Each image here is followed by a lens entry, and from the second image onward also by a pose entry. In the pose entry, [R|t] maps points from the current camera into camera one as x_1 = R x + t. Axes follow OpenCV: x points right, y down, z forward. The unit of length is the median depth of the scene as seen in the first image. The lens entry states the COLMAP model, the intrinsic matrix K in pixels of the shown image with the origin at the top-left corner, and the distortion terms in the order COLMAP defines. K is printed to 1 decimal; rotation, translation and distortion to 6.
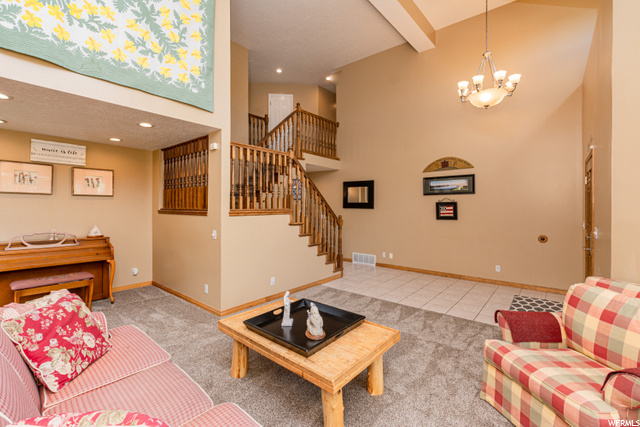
lens RADIAL K [[283.4, 0, 313.5], [0, 283.4, 203.6], [0, 0, 1]] dist [0.001678, -0.000621]
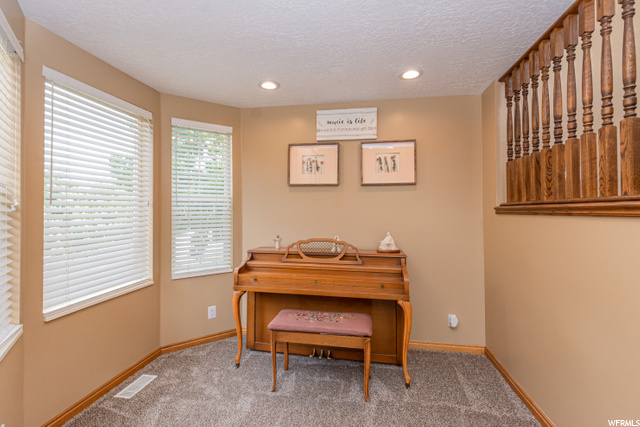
lens RADIAL K [[283.4, 0, 319.8], [0, 283.4, 209.4], [0, 0, 1]] dist [0.001678, -0.000621]
pose [[0.507522, -0.011512, -0.861562, -0.330588], [0.013756, 0.999892, -0.005257, 0.029141], [0.861529, -0.009184, 0.507625, 0.581597]]
